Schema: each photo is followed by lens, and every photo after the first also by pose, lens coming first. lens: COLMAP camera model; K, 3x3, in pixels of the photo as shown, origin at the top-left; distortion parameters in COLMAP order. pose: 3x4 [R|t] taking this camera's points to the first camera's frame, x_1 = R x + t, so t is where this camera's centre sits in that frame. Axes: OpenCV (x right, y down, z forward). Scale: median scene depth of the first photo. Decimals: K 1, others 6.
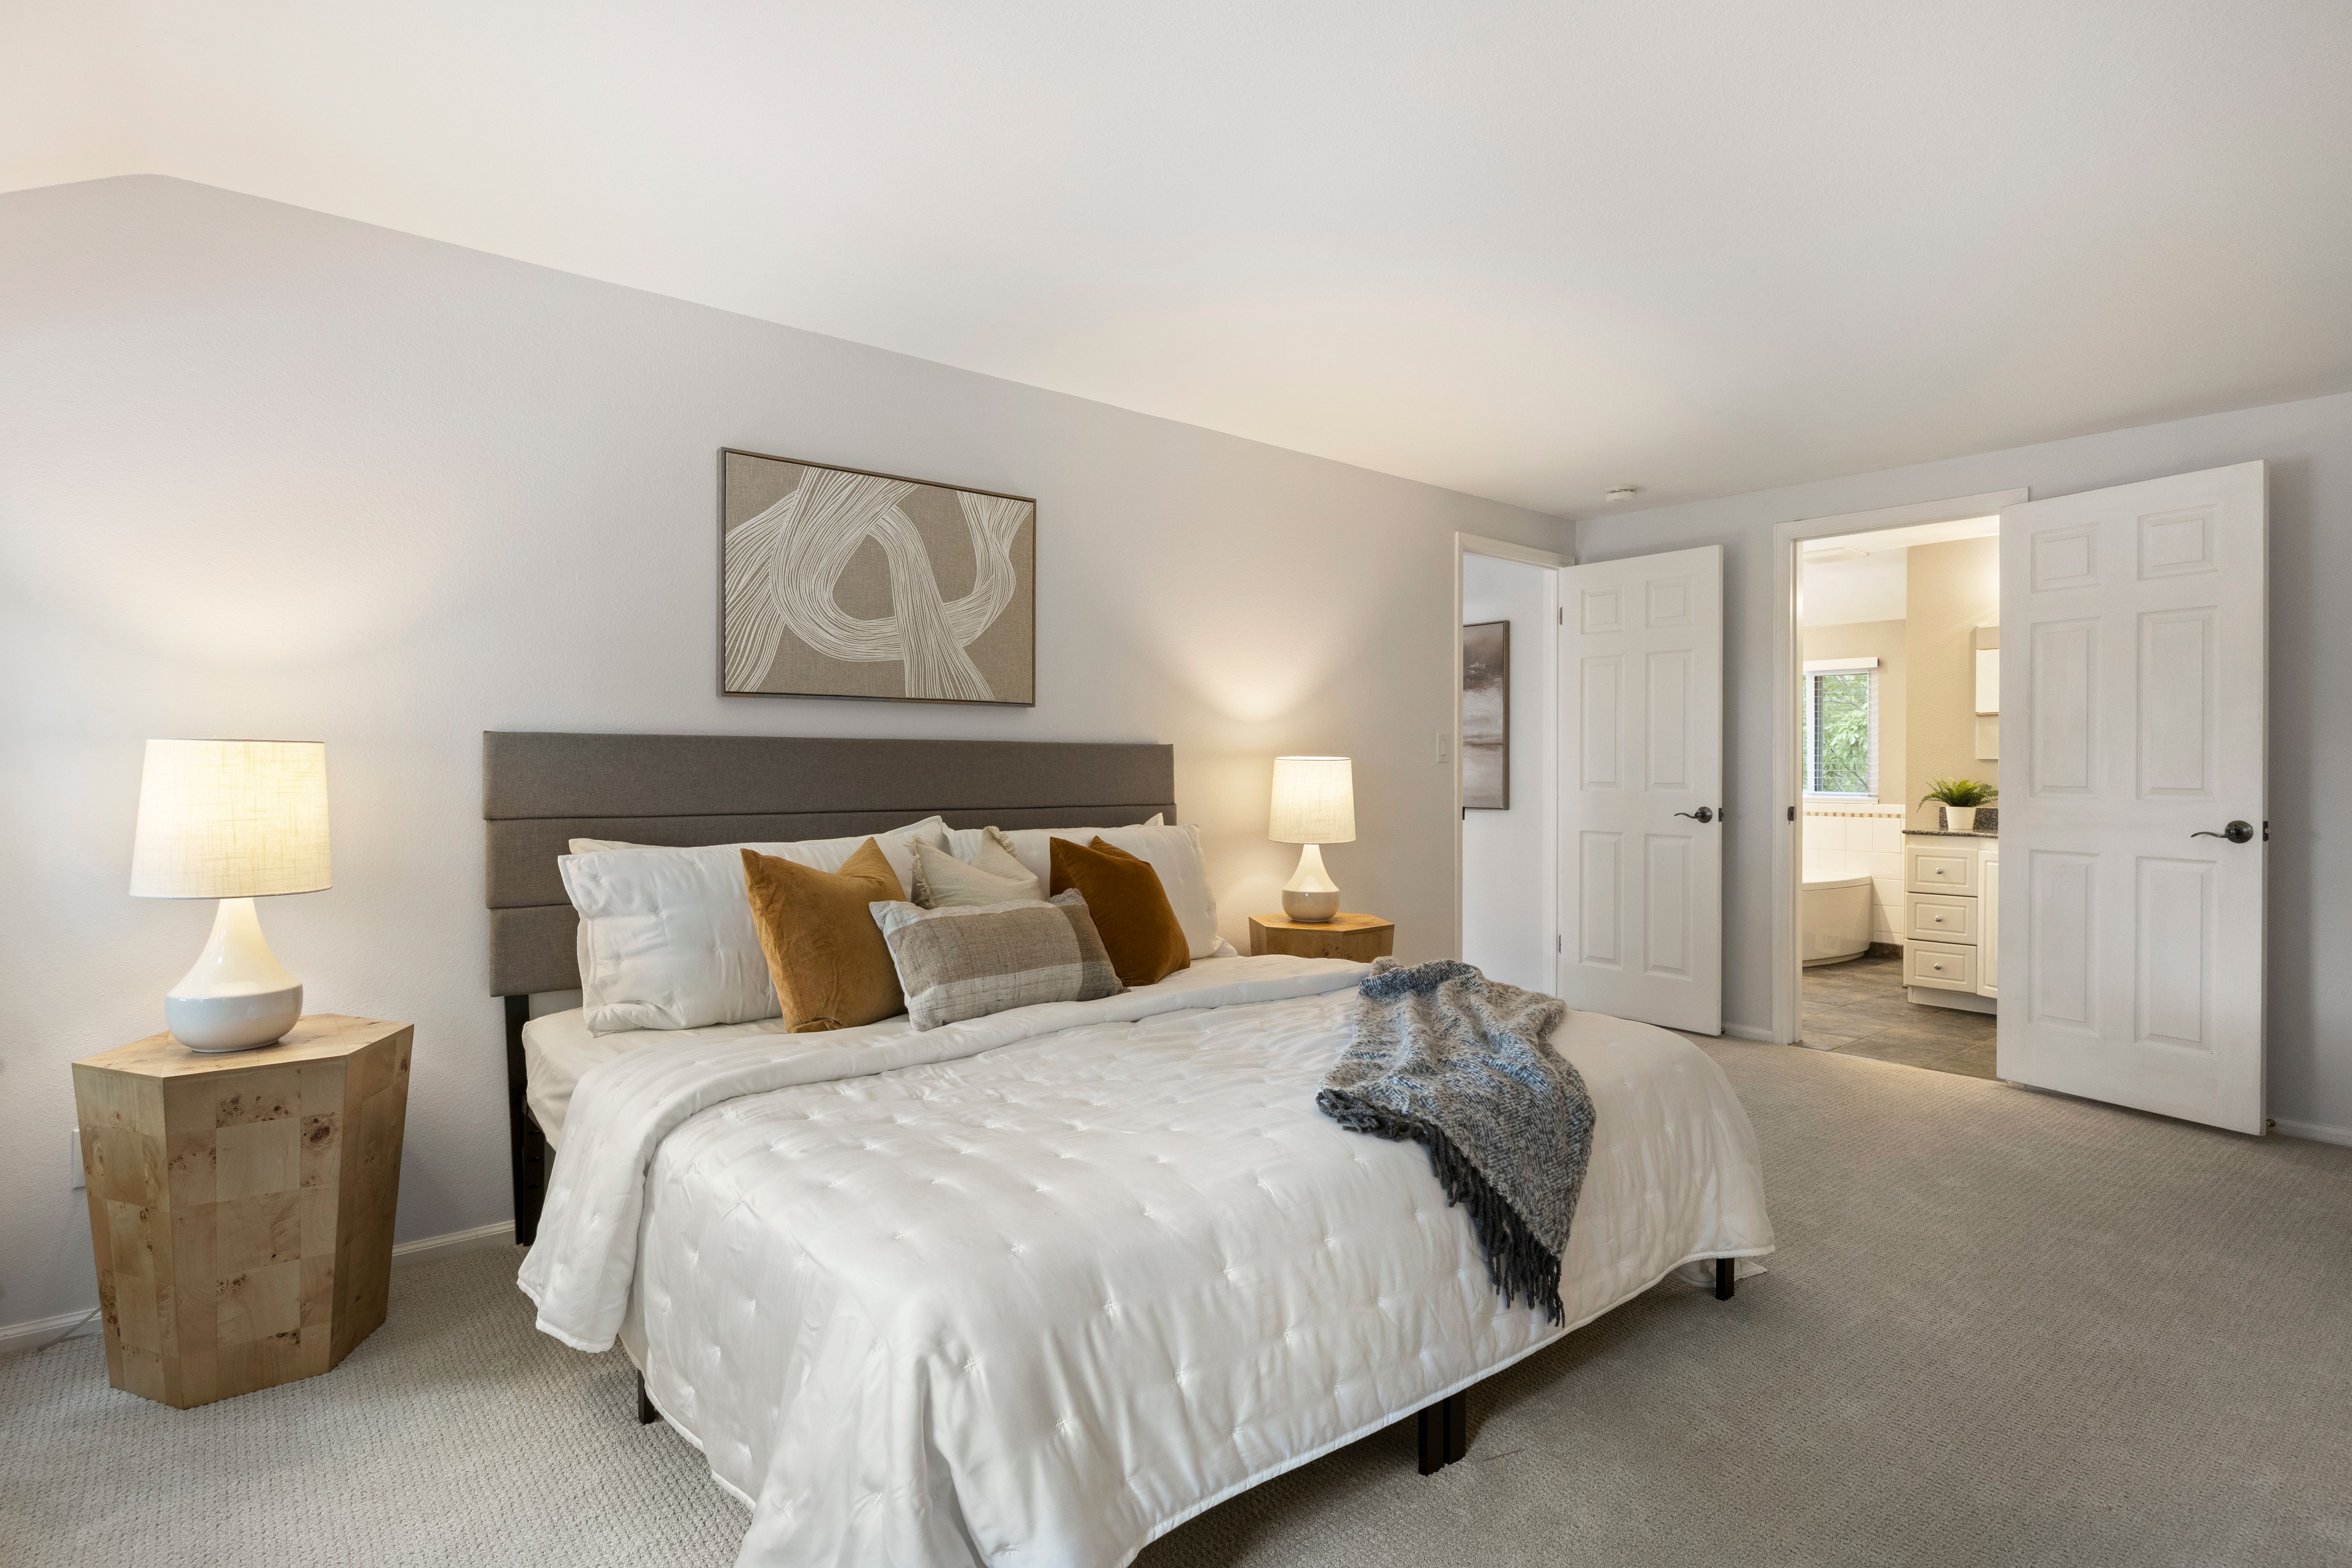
lens RADIAL K [[1220.0, 0, 1188.6], [0, 1220.0, 773.8], [0, 0, 1]] dist [-0.004904, -0.000115]
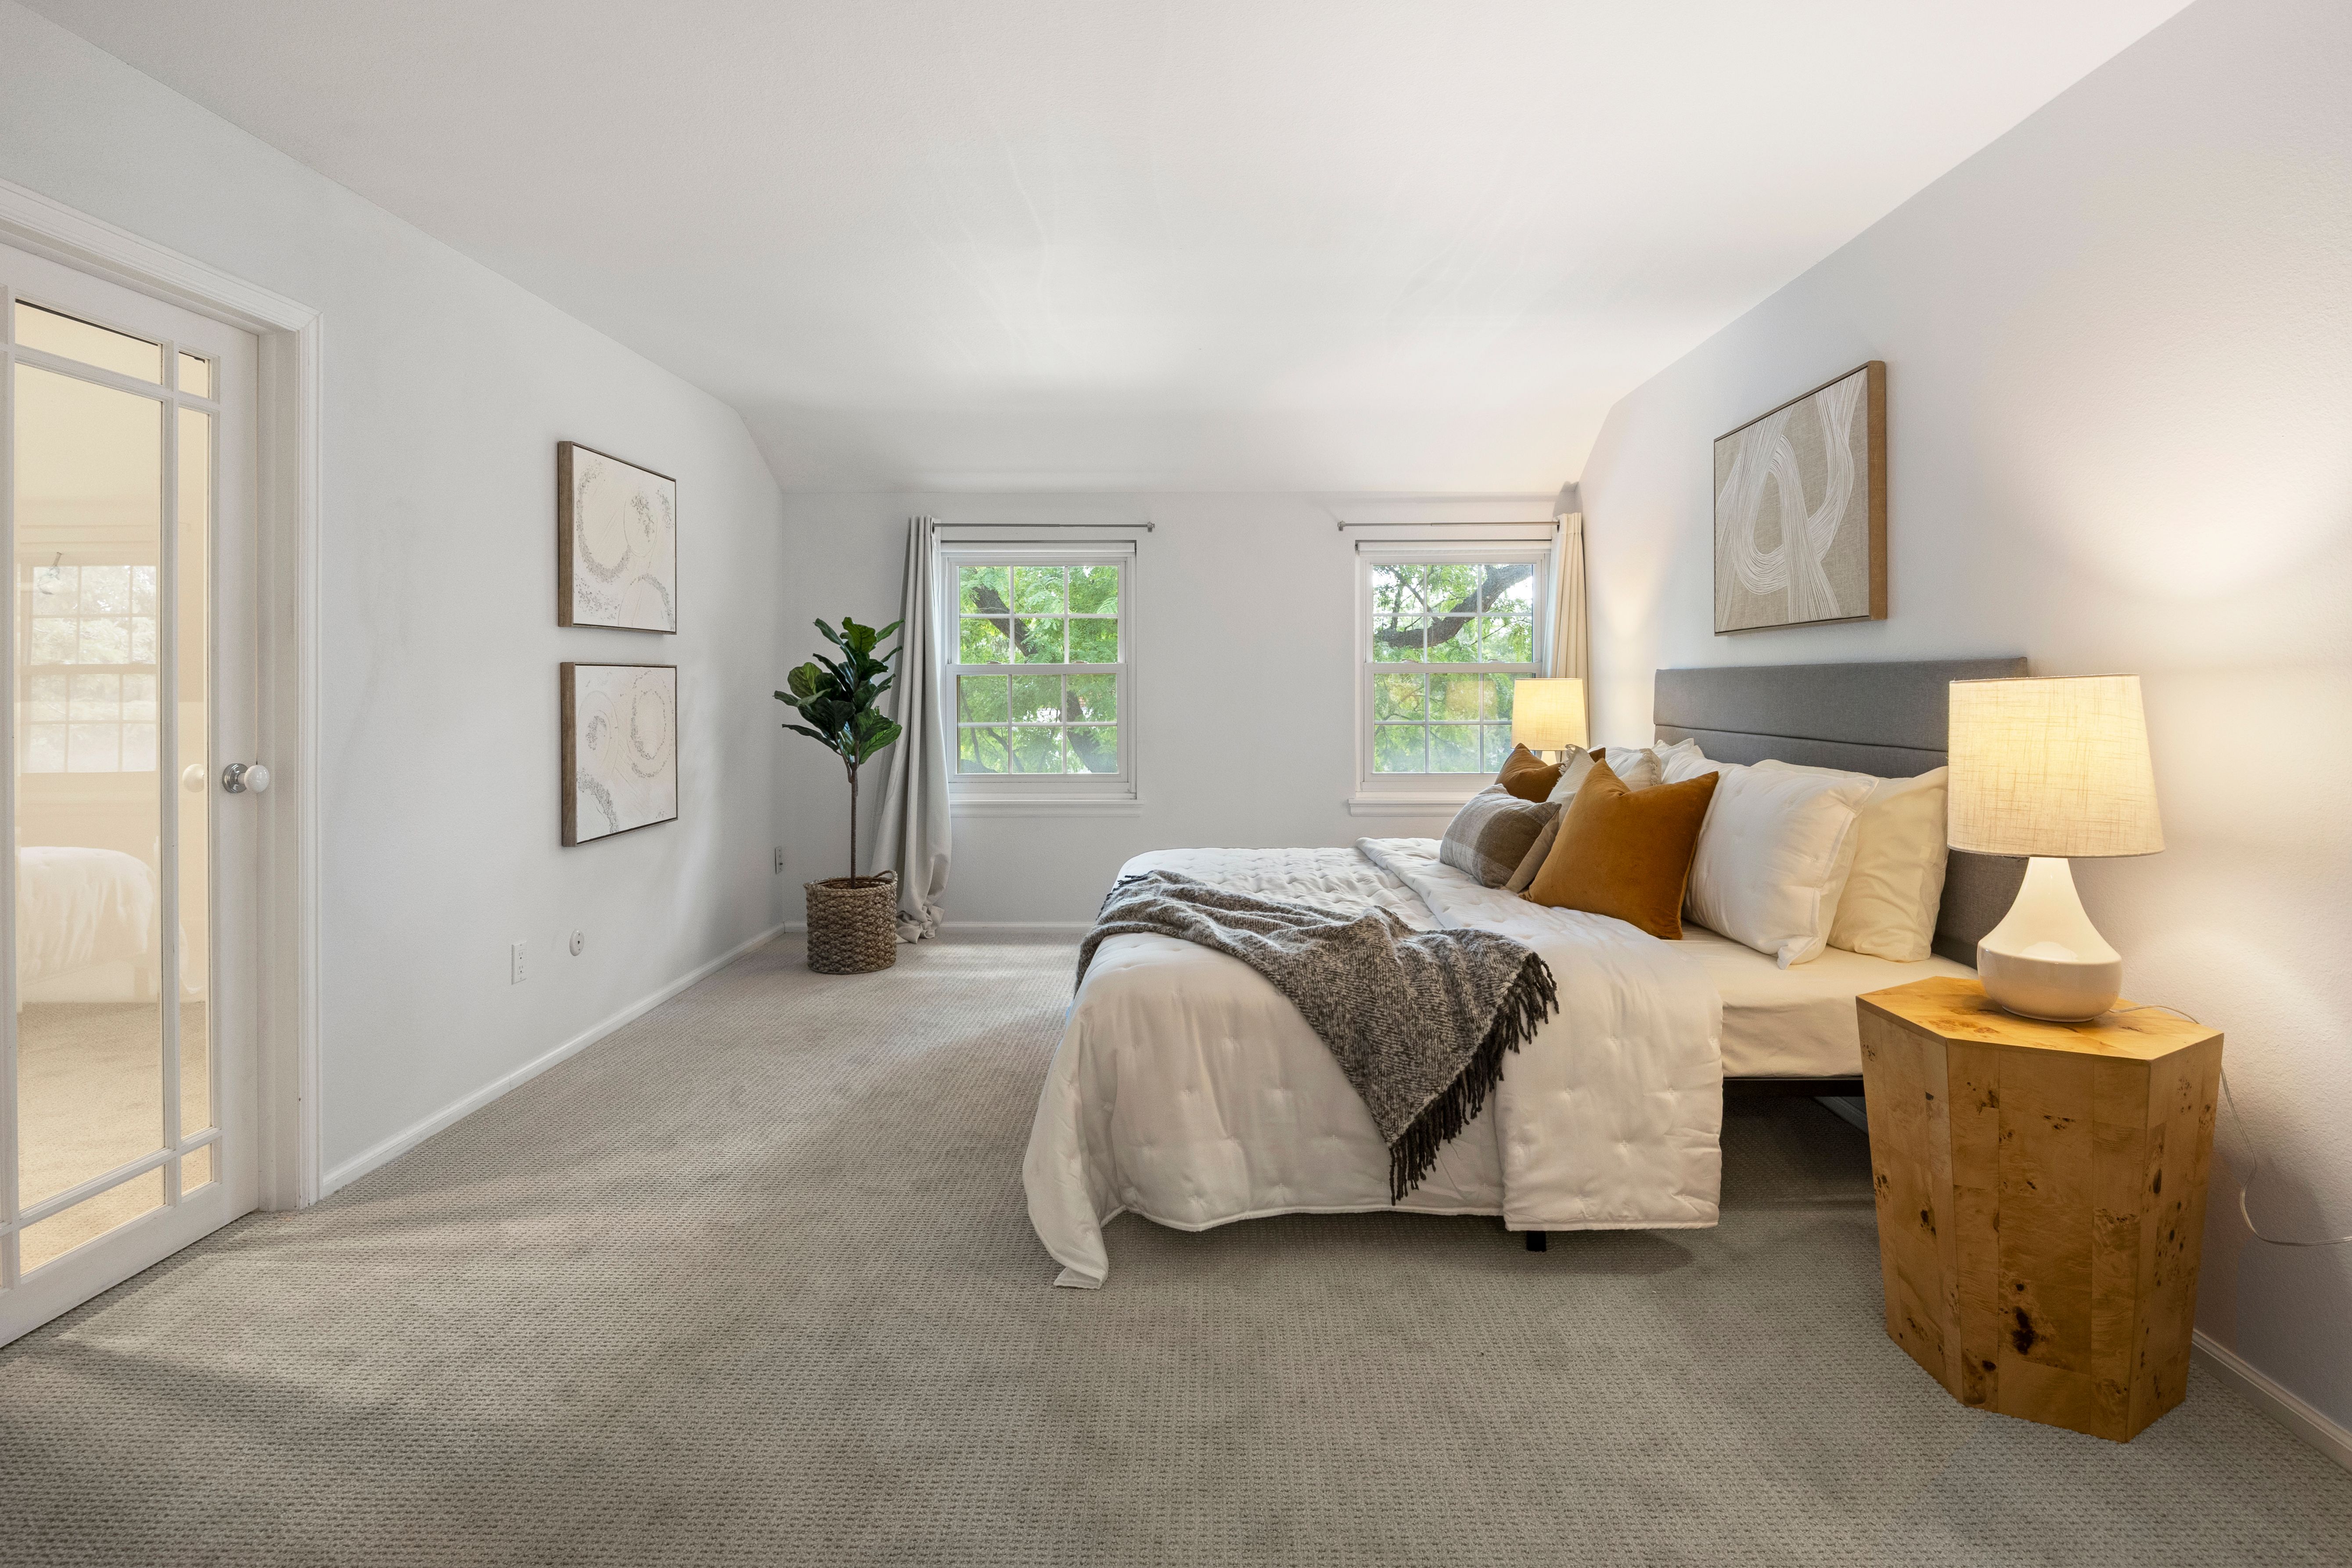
lens RADIAL K [[1195.1, 0, 1176.8], [0, 1195.1, 688.4], [0, 0, 1]] dist [-0.018566, 0.002321]
pose [[-0.667800, -0.004673, -0.744326, 0.835049], [-0.011408, 0.999927, 0.003957, -0.008396], [0.744253, 0.011134, -0.667805, 1.302164]]
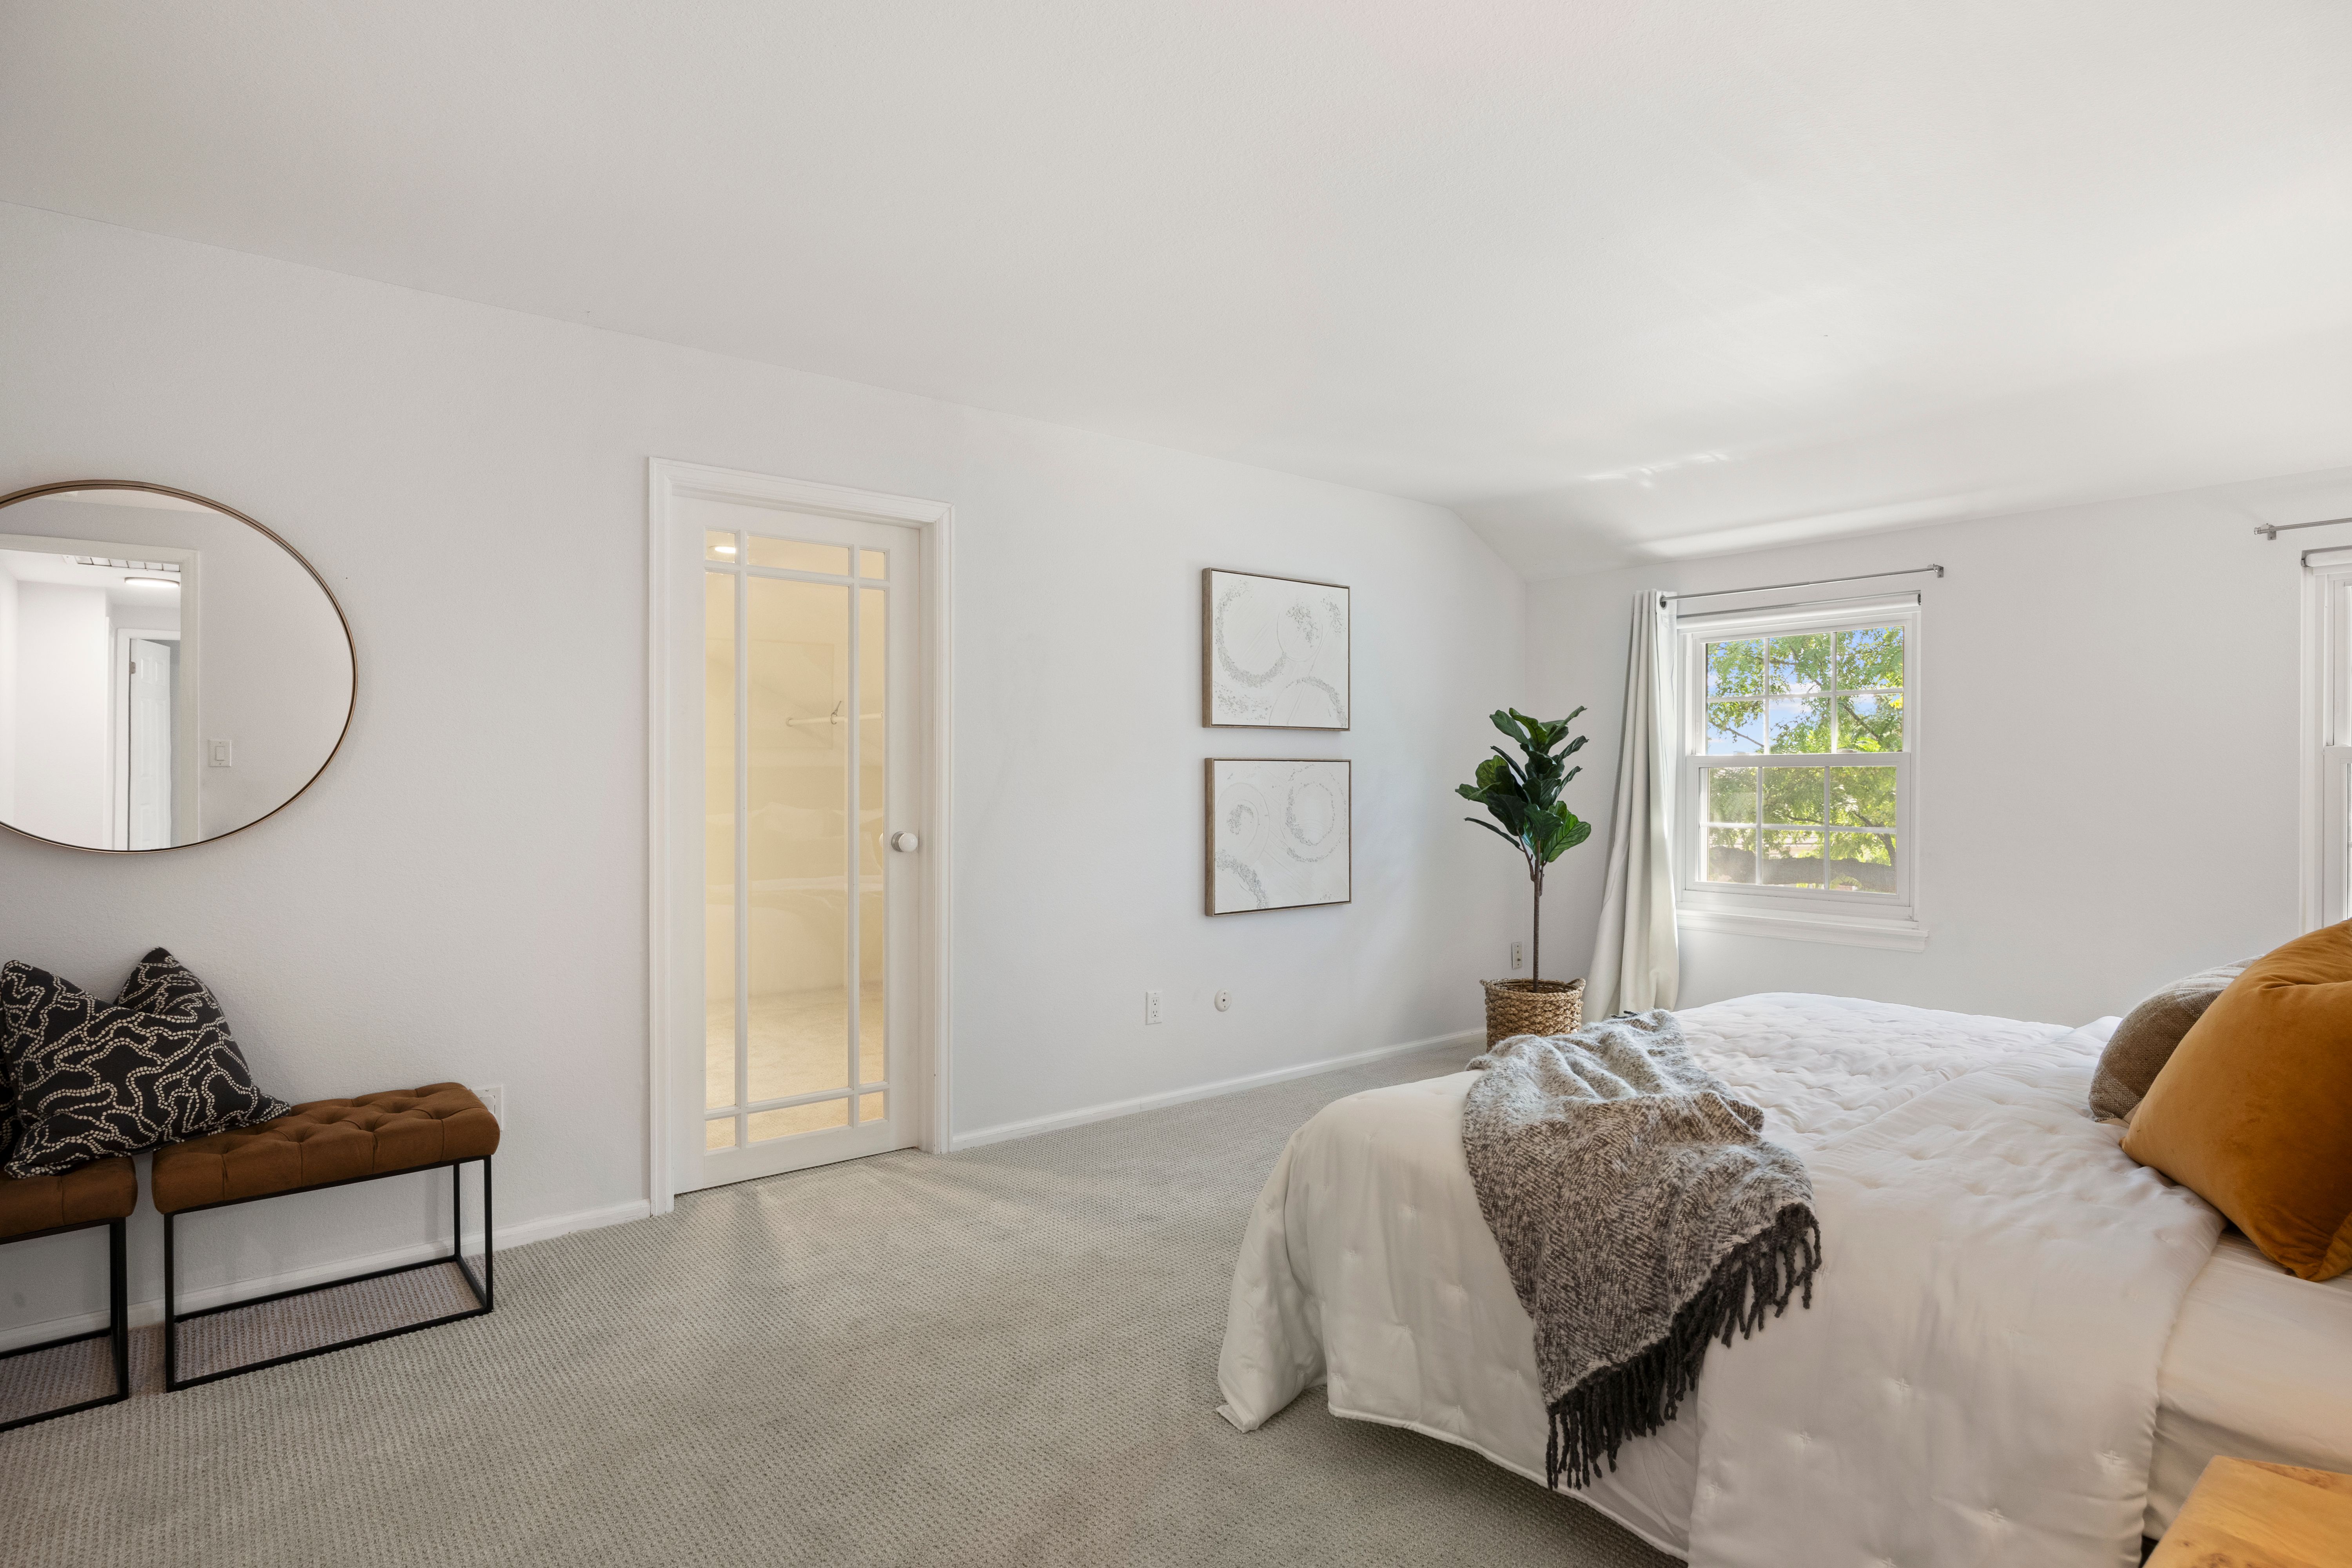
lens RADIAL K [[1206.5, 0, 1175.2], [0, 1206.5, 783.0], [0, 0, 1]] dist [-0.008376, 0.001182]
pose [[-0.999515, -0.011158, 0.029062, 0.389463], [-0.010715, 0.999825, 0.015357, -0.014340], [-0.029228, 0.015038, -0.999460, 1.446948]]
